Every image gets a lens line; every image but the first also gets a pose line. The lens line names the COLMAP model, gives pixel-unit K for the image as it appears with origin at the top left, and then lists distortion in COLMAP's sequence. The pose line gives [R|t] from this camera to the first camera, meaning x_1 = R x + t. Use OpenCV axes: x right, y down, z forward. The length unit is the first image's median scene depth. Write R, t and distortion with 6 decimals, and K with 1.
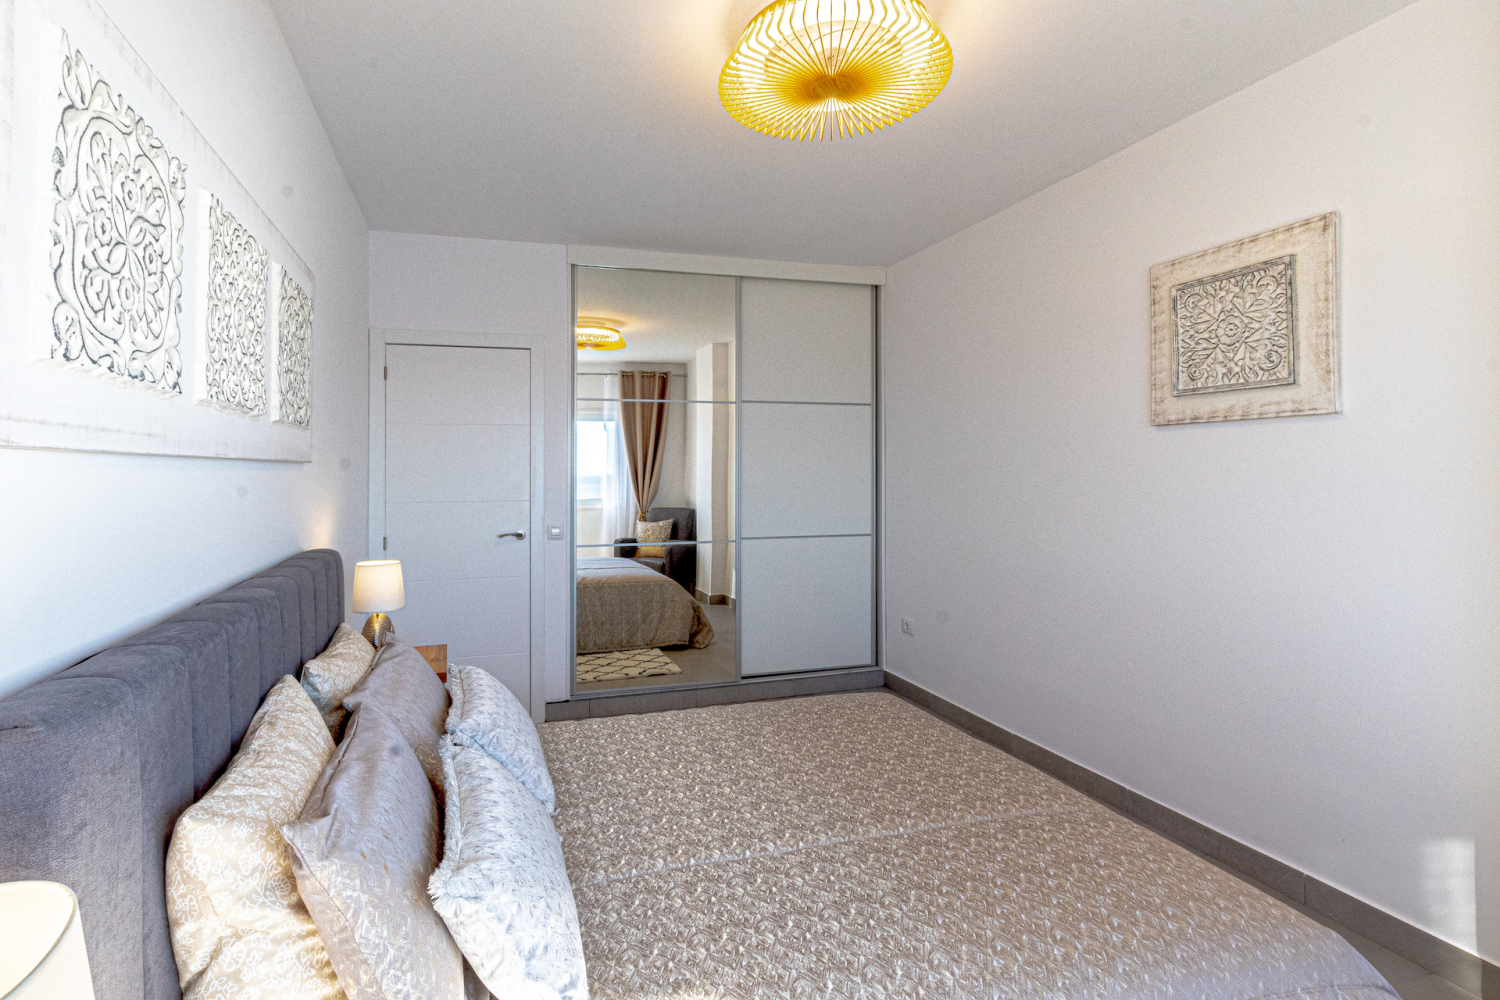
lens RADIAL K [[718.6, 0, 682.2], [0, 718.6, 468.3], [0, 0, 1]] dist [0.003594, -0.000260]
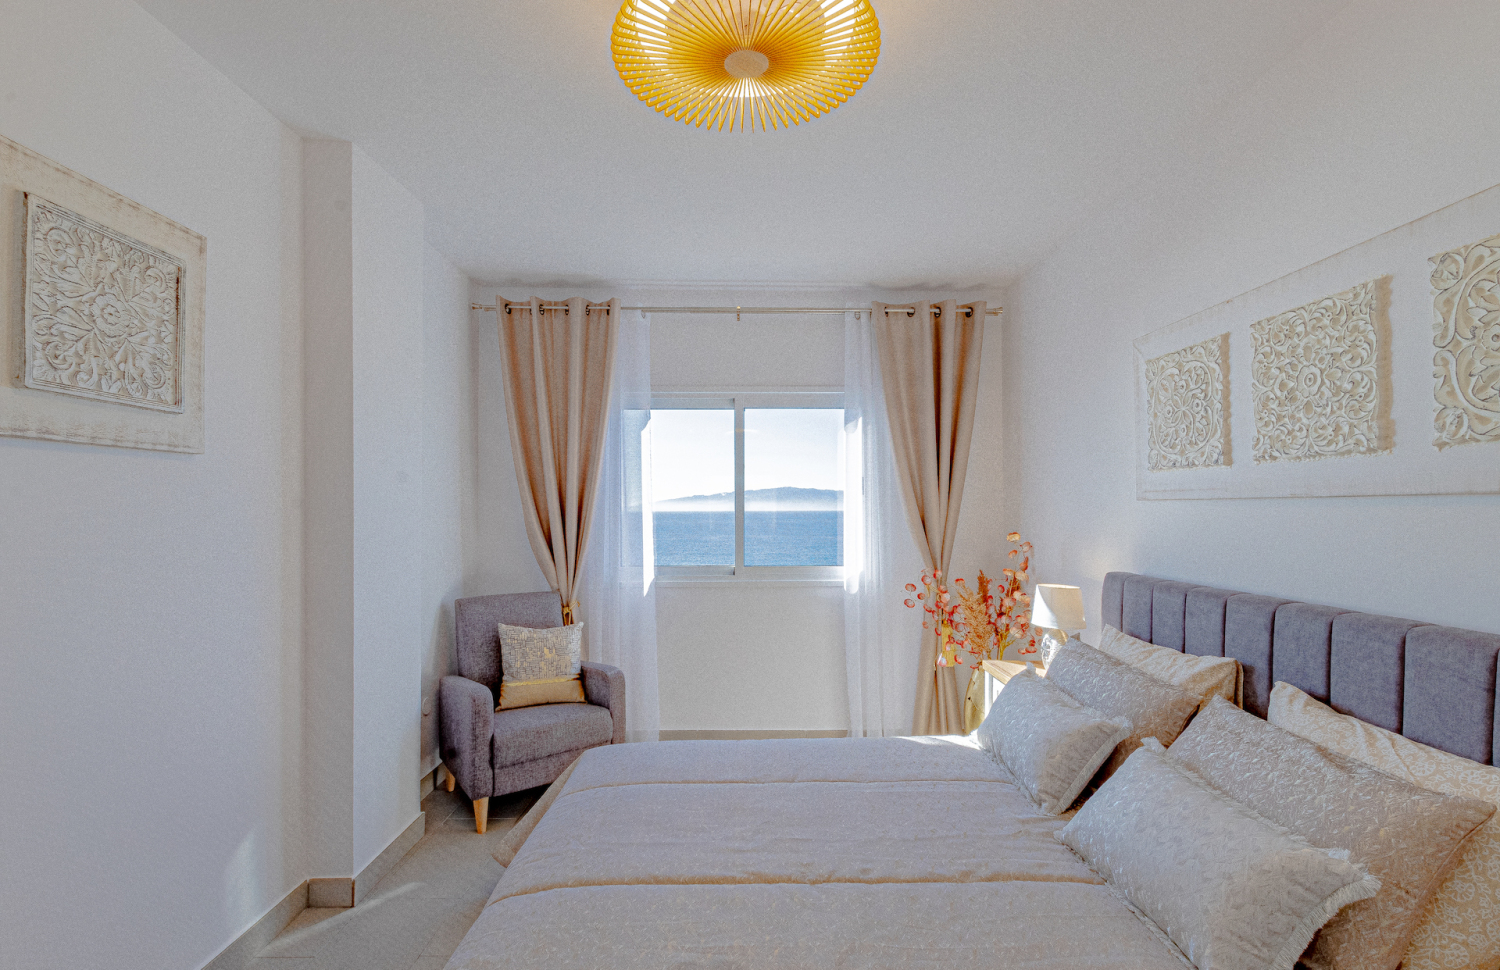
lens RADIAL K [[684.6, 0, 750.9], [0, 684.6, 504.6], [0, 0, 1]] dist [0.010616, -0.006606]
pose [[-0.965454, 0.008974, 0.260418, -0.004692], [0.007093, 0.999942, -0.008162, 0.000806], [-0.260476, -0.006032, -0.965461, 1.506687]]
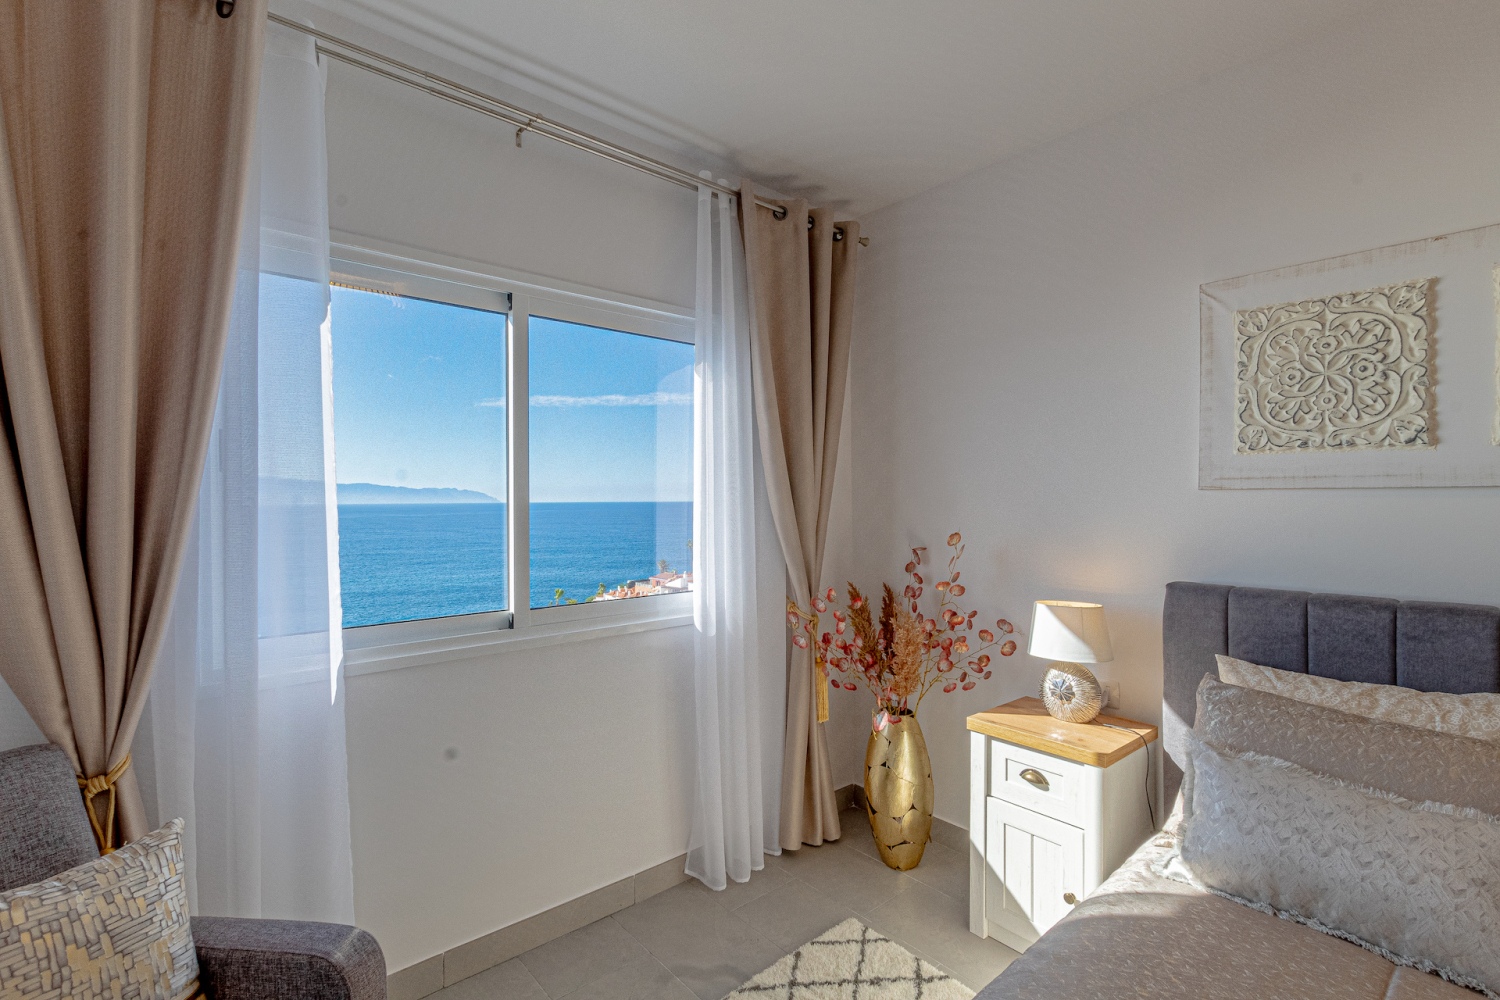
lens RADIAL K [[699.2, 0, 750.0], [0, 699.2, 500.0], [0, 0, 1]] dist [-0.001090, -0.001055]
pose [[-0.908852, 0.011141, -0.416971, 0.552788], [0.011123, 0.999935, 0.002471, -0.006210], [0.416971, -0.002393, -0.908917, 0.863903]]
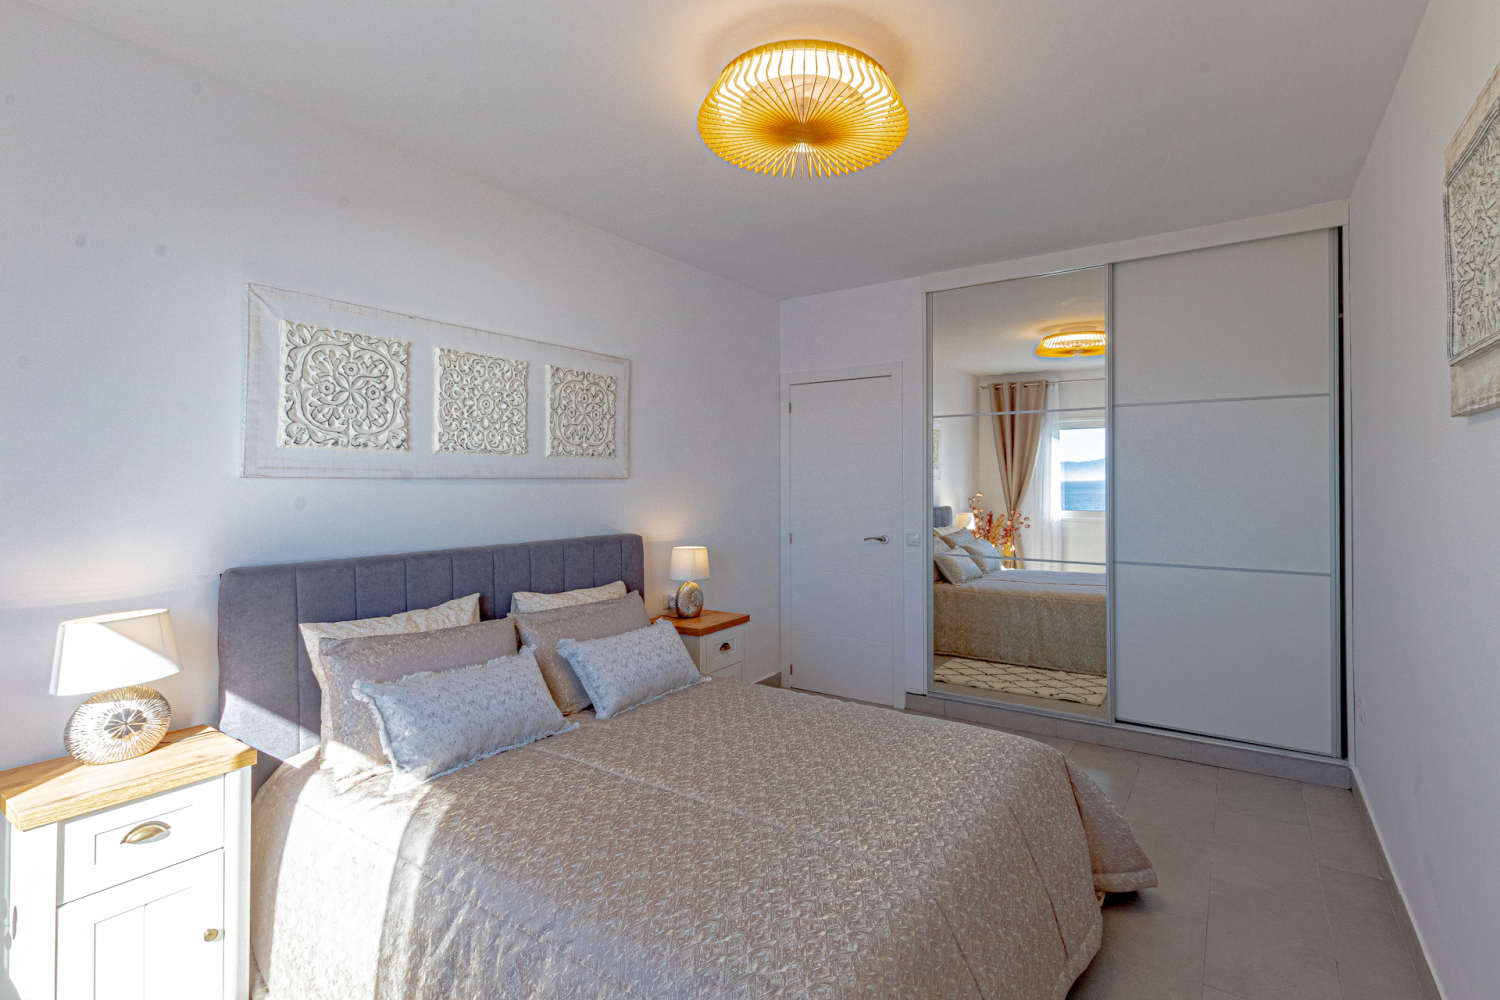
lens RADIAL K [[698.5, 0, 778.8], [0, 698.5, 480.0], [0, 0, 1]] dist [0.017435, 0.000395]
pose [[0.657803, 0.002363, -0.753186, 0.825306], [0.000761, 0.999992, 0.003802, -0.010379], [0.753190, -0.003074, 0.657796, 0.234691]]
